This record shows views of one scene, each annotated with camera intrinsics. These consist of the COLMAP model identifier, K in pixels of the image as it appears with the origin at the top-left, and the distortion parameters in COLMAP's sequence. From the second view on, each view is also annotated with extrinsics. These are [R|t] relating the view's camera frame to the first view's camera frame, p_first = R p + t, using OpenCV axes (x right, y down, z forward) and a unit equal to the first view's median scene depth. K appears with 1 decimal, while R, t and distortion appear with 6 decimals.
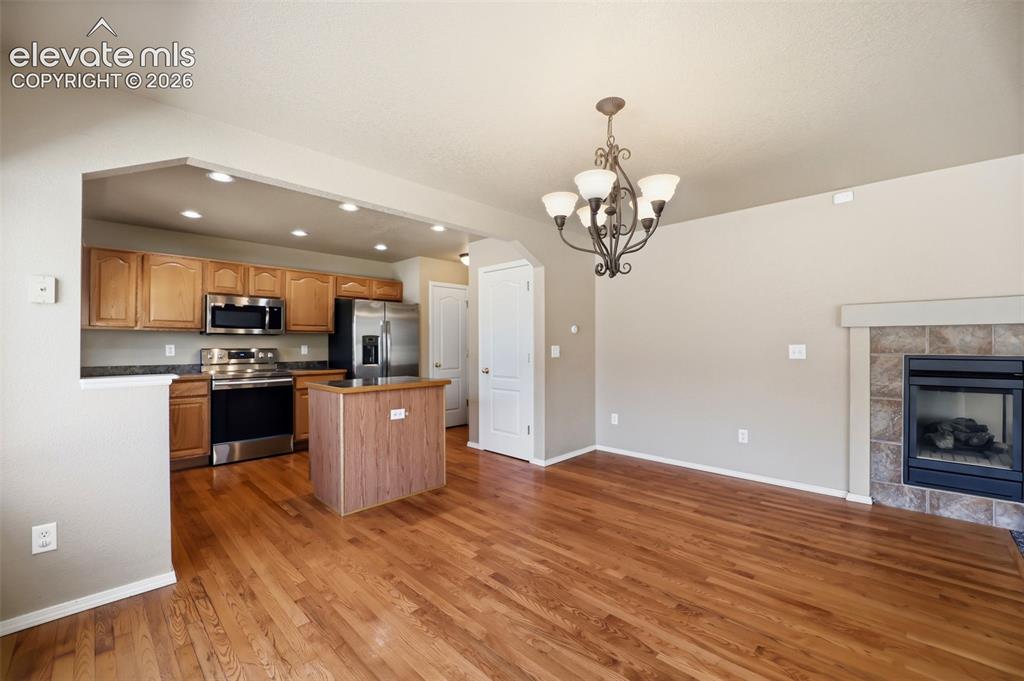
lens RADIAL K [[421.7, 0, 510.7], [0, 421.7, 343.7], [0, 0, 1]] dist [-0.021651, 0.000087]
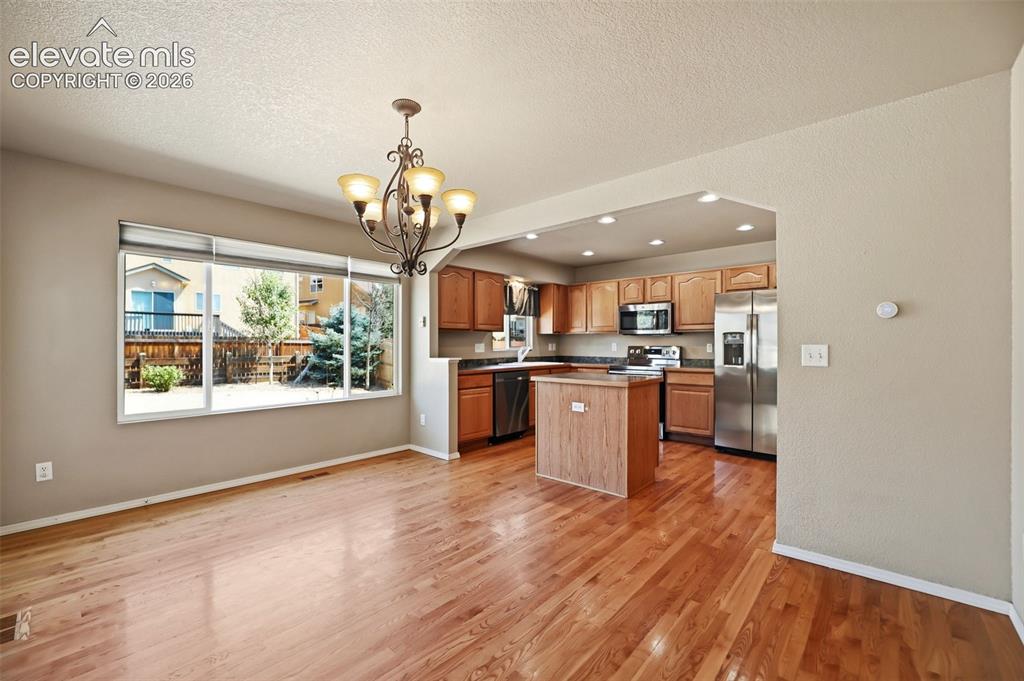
lens RADIAL K [[421.7, 0, 510.7], [0, 421.7, 343.7], [0, 0, 1]] dist [-0.021651, 0.000087]
pose [[0.043550, 0.001172, -0.999051, 0.800208], [0.003781, 0.999992, 0.001338, 0.001563], [0.999044, -0.003836, 0.043545, 0.766166]]
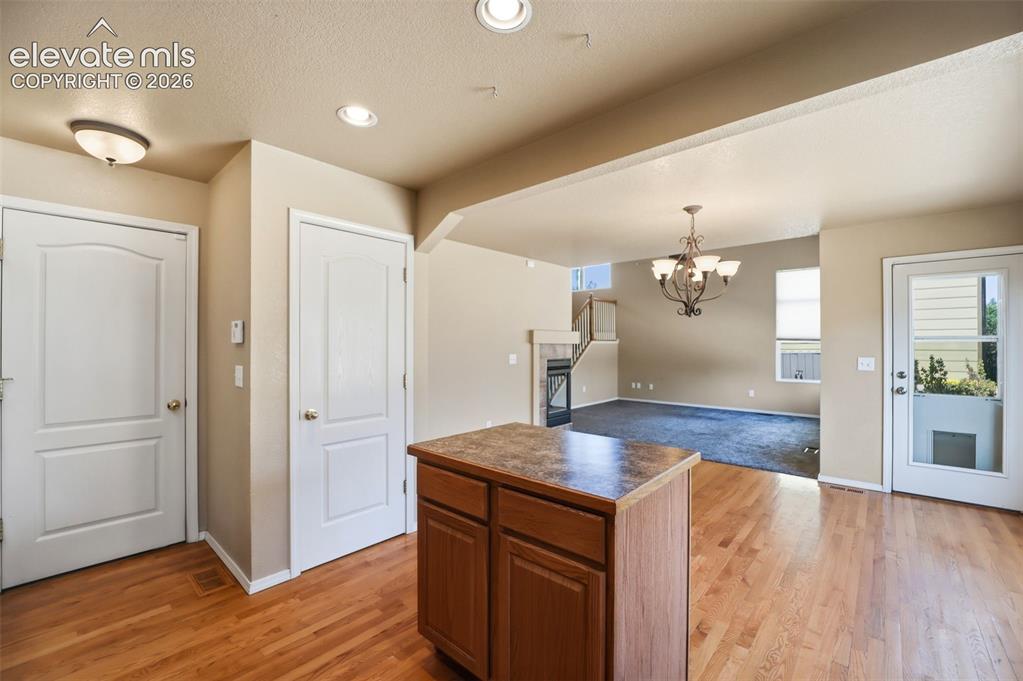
lens RADIAL K [[421.3, 0, 510.2], [0, 421.3, 343.7], [0, 0, 1]] dist [-0.021651, 0.000087]
pose [[-0.040383, 0.002440, 0.999181, -0.832444], [-0.002518, 0.999994, -0.002544, -0.032425], [-0.999181, -0.002619, -0.040376, 1.113092]]
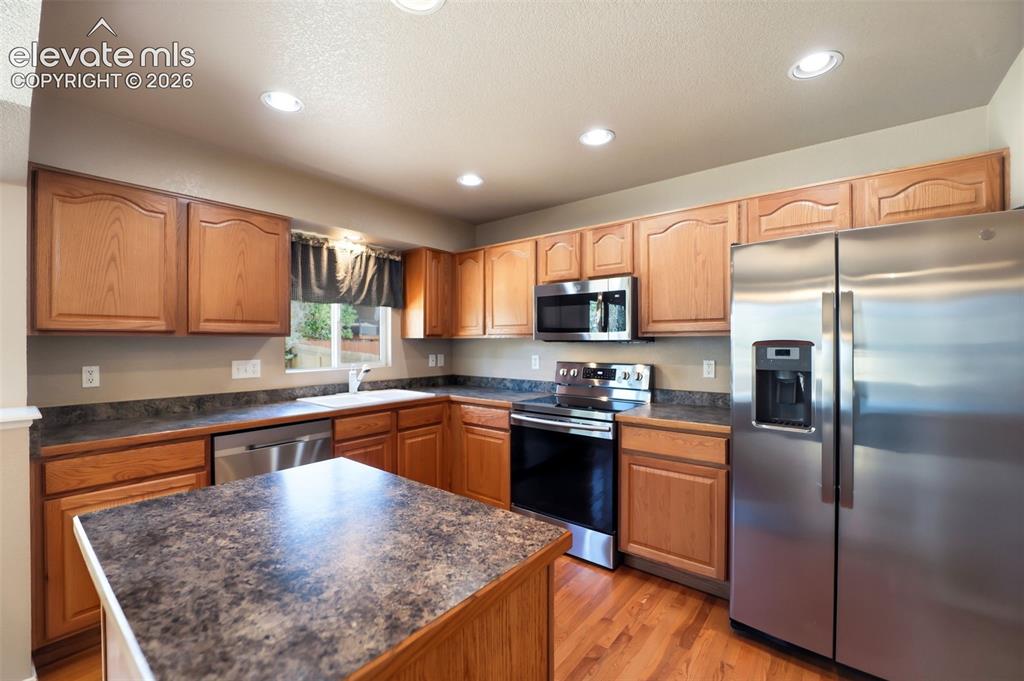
lens RADIAL K [[421.7, 0, 510.7], [0, 421.7, 343.7], [0, 0, 1]] dist [-0.021651, 0.000087]
pose [[0.092968, 0.004753, -0.995658, -0.027920], [0.005060, 0.999973, 0.005246, -0.031053], [0.995656, -0.005526, 0.092942, 1.155016]]
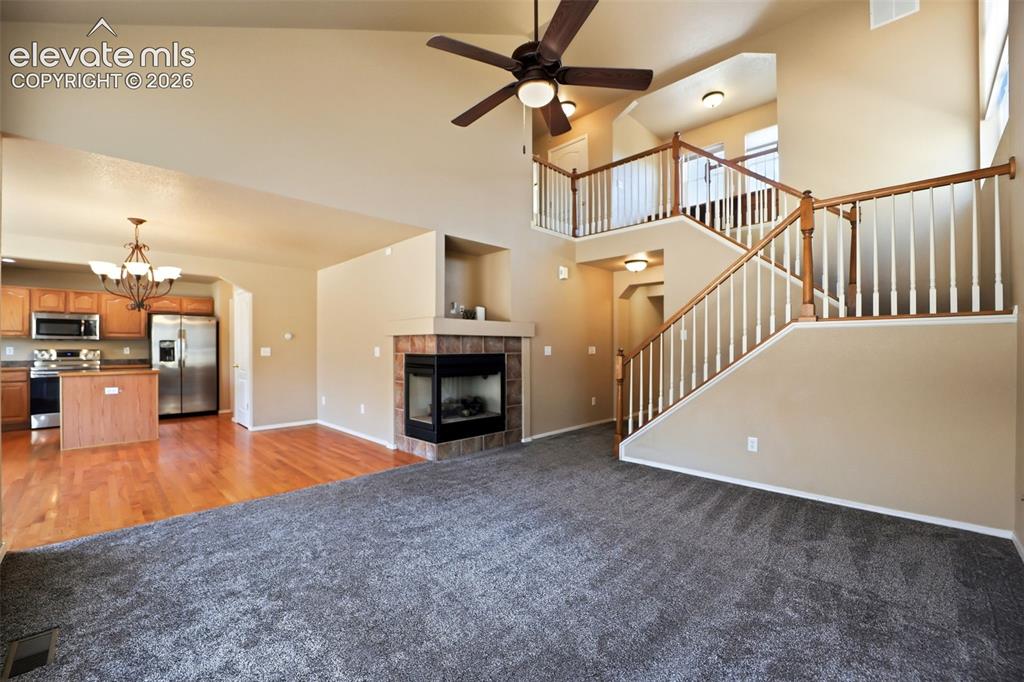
lens RADIAL K [[421.7, 0, 510.7], [0, 421.7, 344.2], [0, 0, 1]] dist [-0.021651, 0.000087]
pose [[0.999994, 0.000033, -0.003459, 1.221592], [-0.000044, 0.999995, -0.003158, -0.003271], [0.003459, 0.003158, 0.999989, -0.543370]]
